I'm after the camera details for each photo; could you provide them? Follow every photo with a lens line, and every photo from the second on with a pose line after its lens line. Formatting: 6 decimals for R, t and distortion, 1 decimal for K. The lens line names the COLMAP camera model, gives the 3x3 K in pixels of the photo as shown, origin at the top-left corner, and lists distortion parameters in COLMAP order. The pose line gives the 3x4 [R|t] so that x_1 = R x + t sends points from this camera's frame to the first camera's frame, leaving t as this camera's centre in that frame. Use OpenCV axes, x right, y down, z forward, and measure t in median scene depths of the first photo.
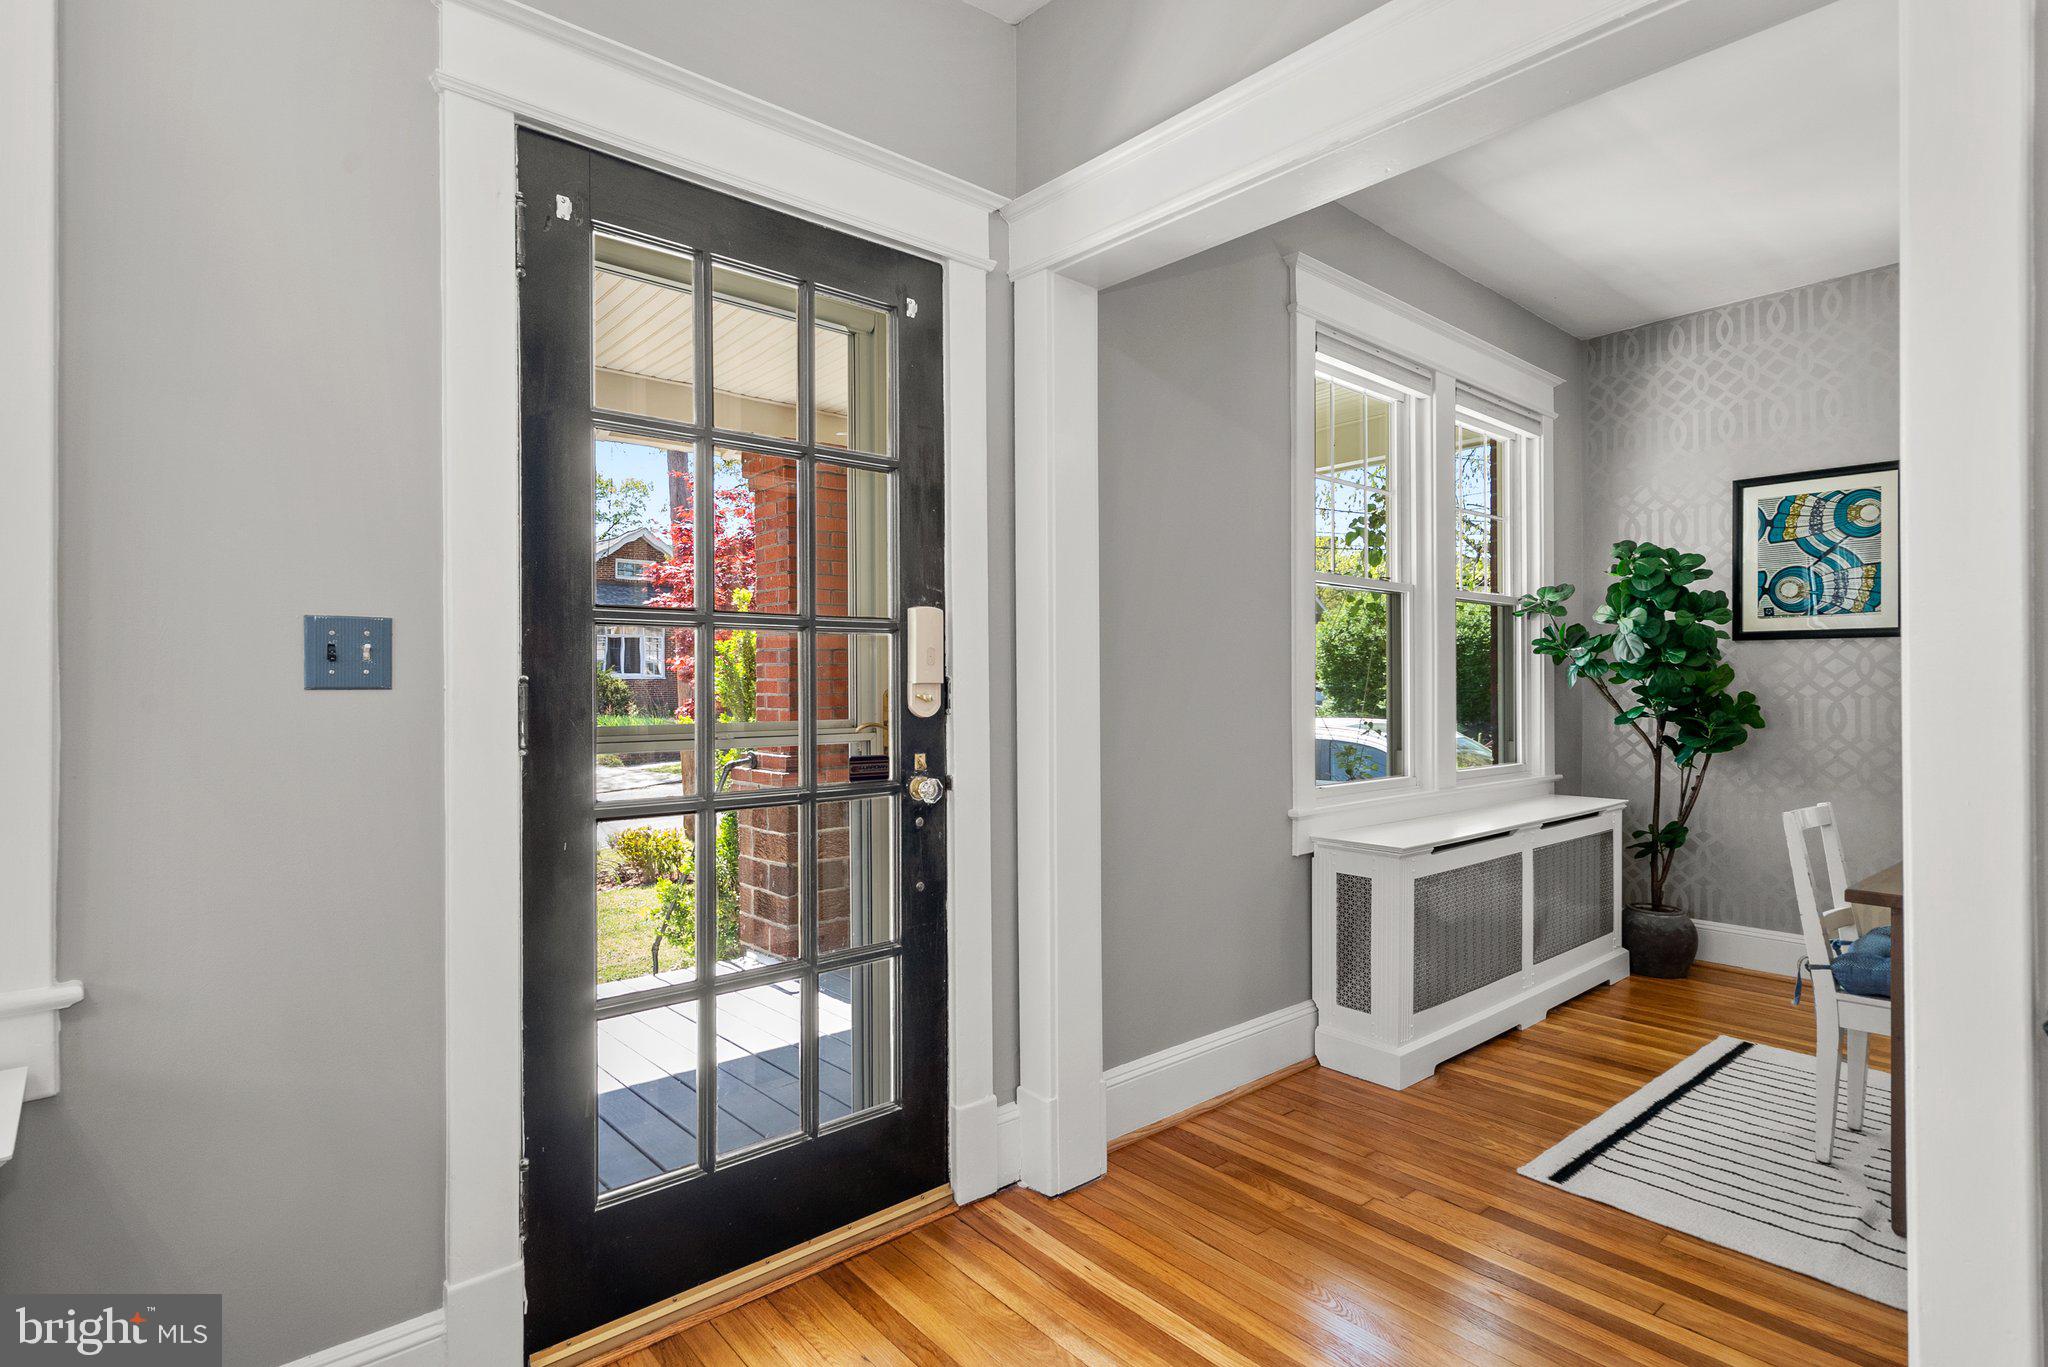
lens RADIAL K [[1048.6, 0, 1024.0], [0, 1048.6, 683.5], [0, 0, 1]] dist [-0.000479, -0.000115]
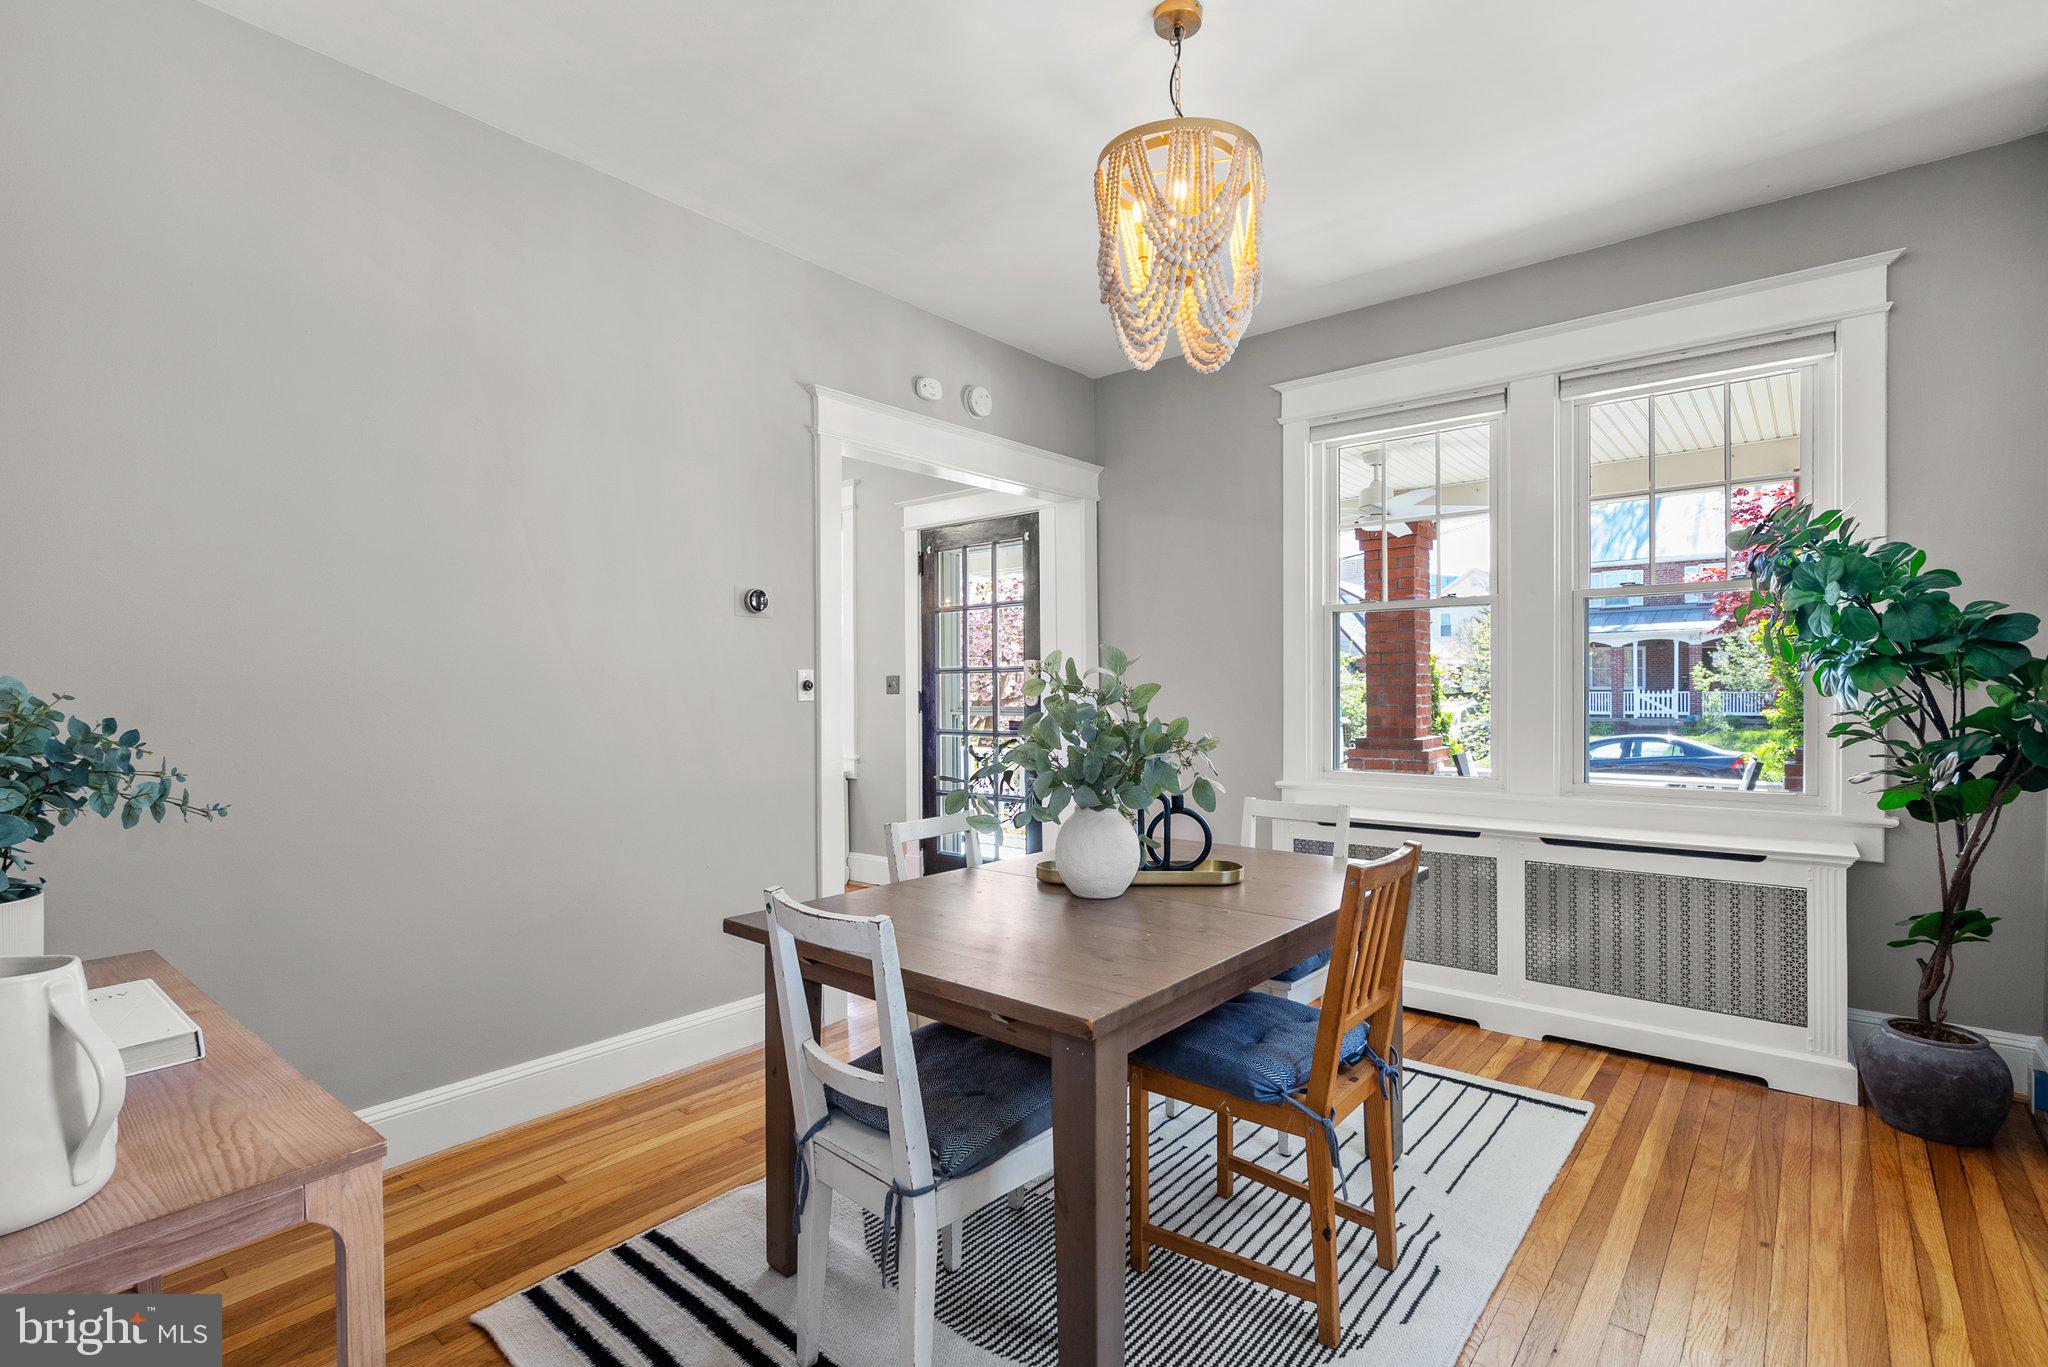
lens RADIAL K [[948.8, 0, 1014.7], [0, 948.8, 702.4], [0, 0, 1]] dist [-0.002574, 0.000581]
pose [[0.150569, 0.016782, -0.988457, 1.396679], [0.007907, 0.999803, 0.018179, -0.010640], [0.988568, -0.010553, 0.150407, 0.431992]]
